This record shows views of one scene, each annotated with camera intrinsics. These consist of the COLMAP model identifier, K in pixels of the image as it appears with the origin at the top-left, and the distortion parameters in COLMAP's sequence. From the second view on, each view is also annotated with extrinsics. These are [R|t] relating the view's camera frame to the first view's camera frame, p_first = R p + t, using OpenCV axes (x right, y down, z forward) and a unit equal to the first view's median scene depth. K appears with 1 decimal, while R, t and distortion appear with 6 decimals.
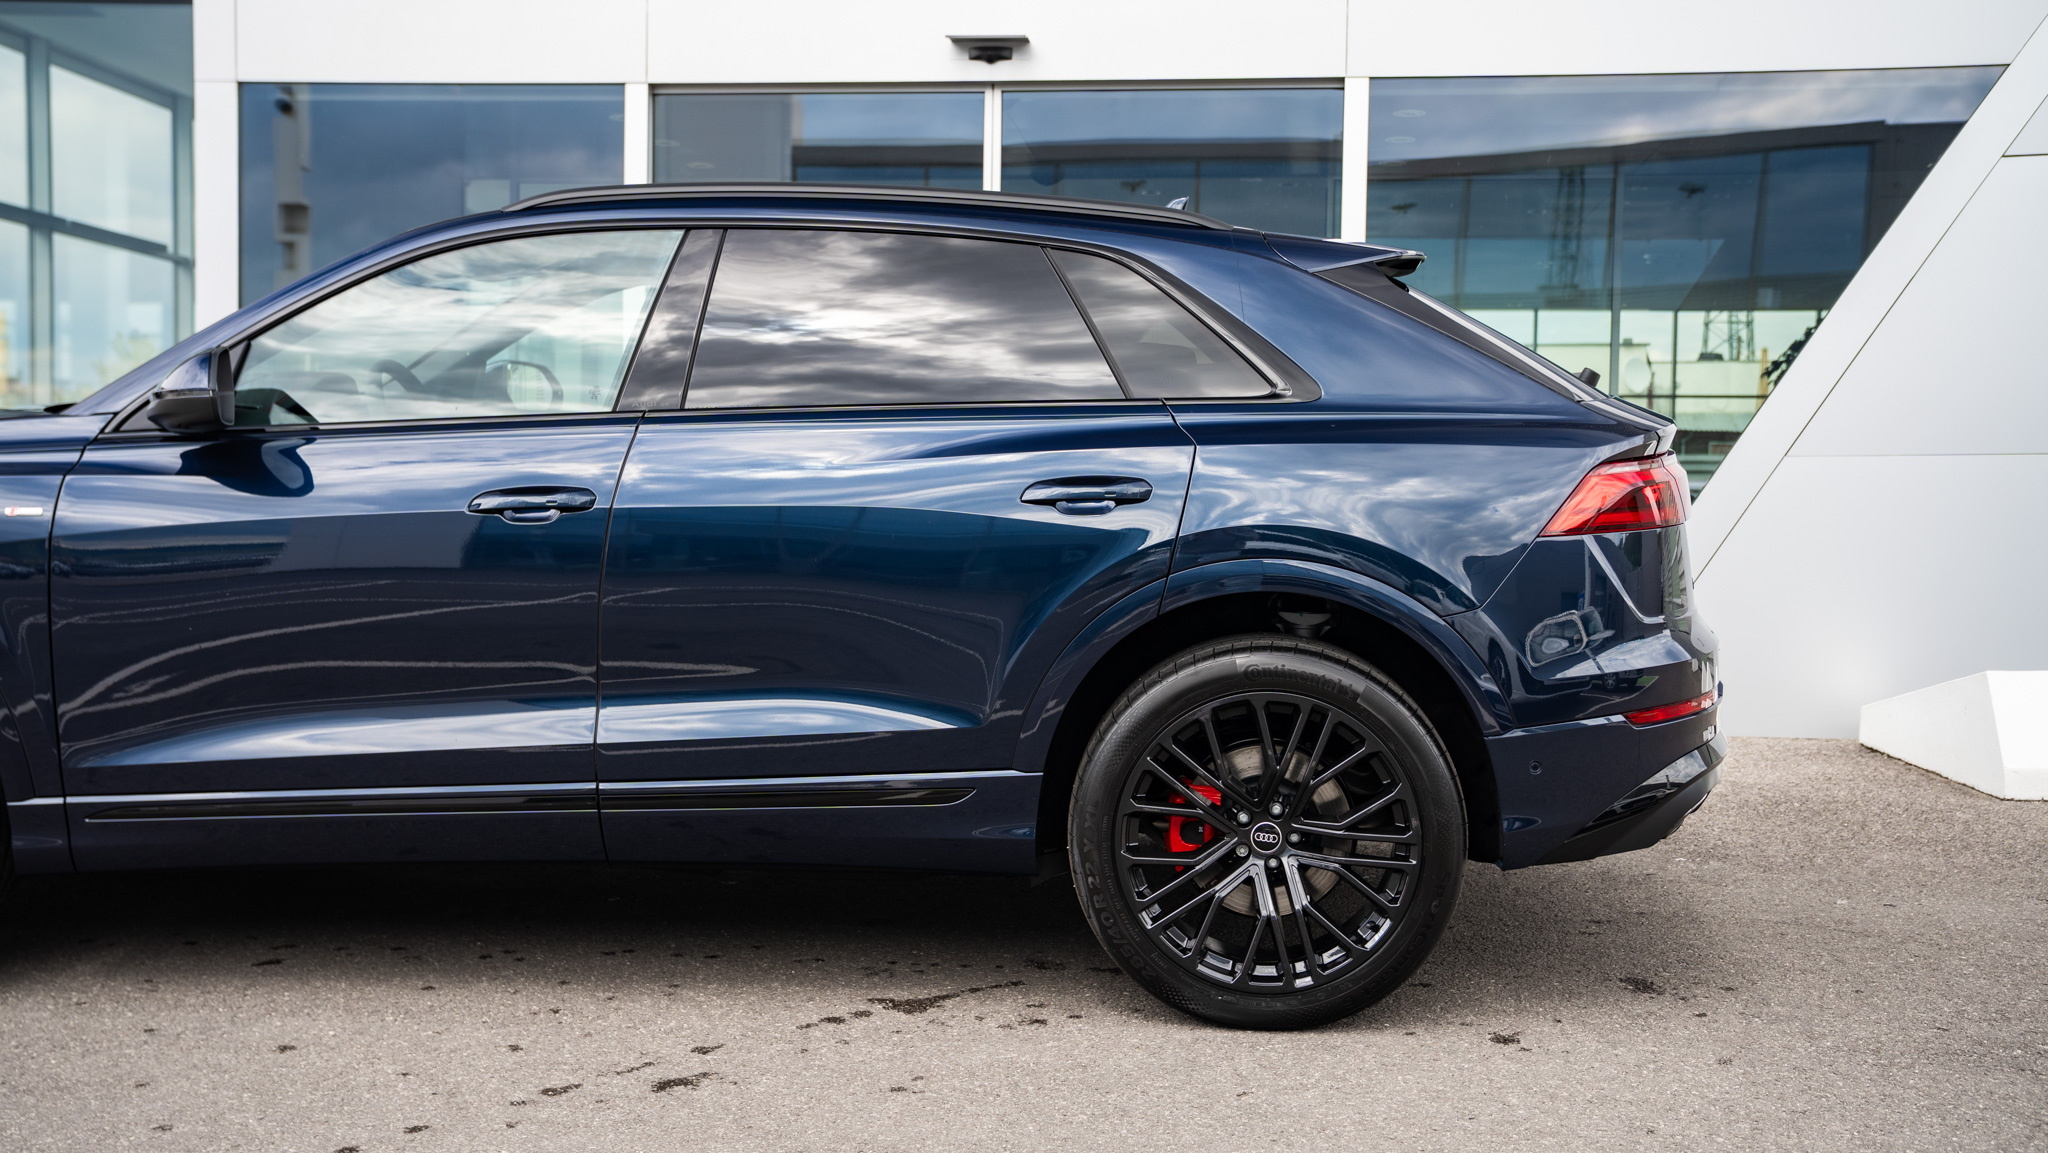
lens RADIAL K [[2331.3, 0, 1025.2], [0, 2331.3, 582.0], [0, 0, 1]] dist [0.034799, 0.000000]
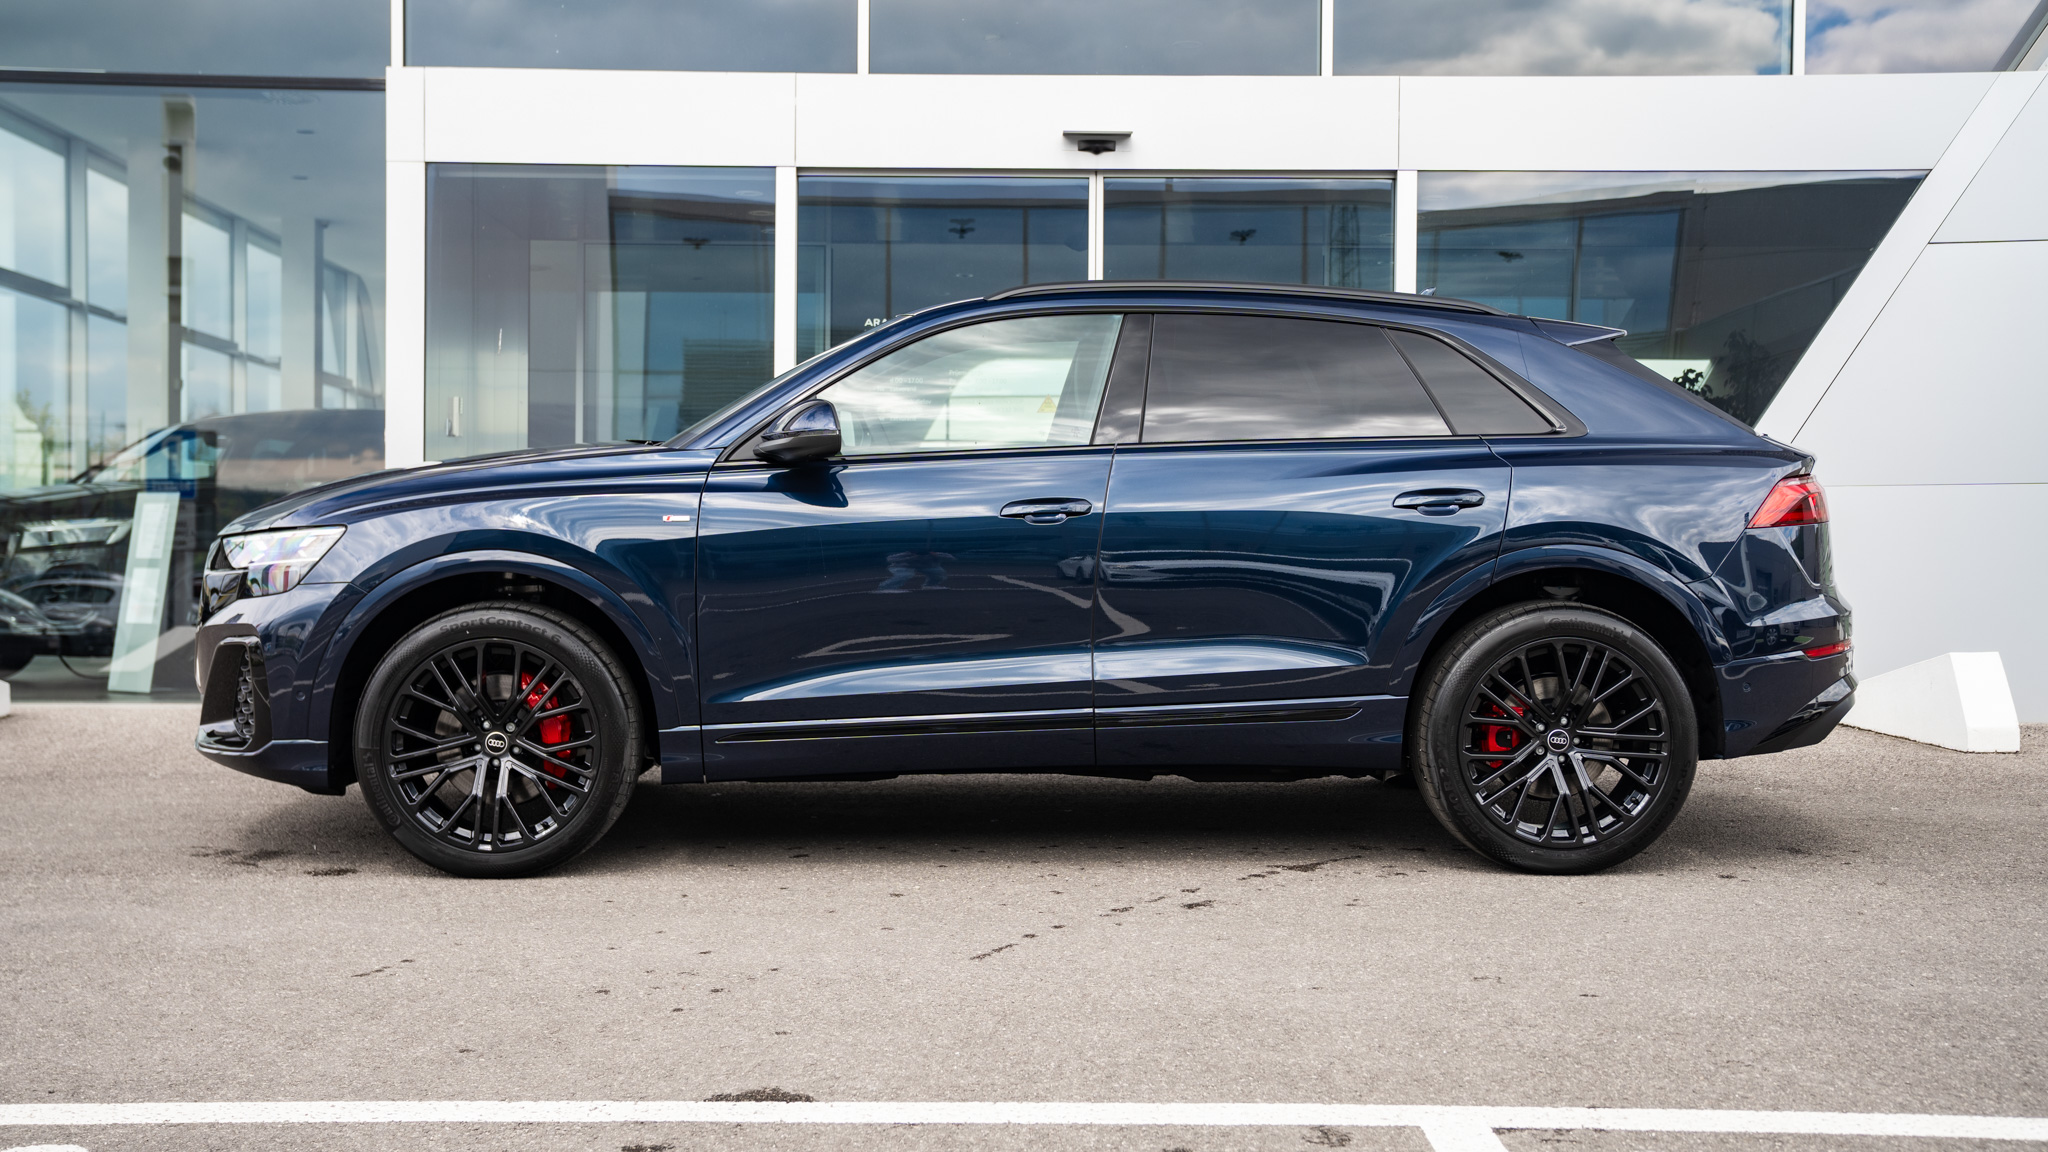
lens RADIAL K [[2478.2, 0, 1026.2], [0, 2478.2, 569.4], [0, 0, 1]] dist [0.057415, 0.000000]
pose [[0.994604, -0.006572, 0.103539, -0.379013], [0.009445, 0.999583, -0.027286, 0.043029], [-0.103316, 0.028117, 0.994251, -0.486356]]
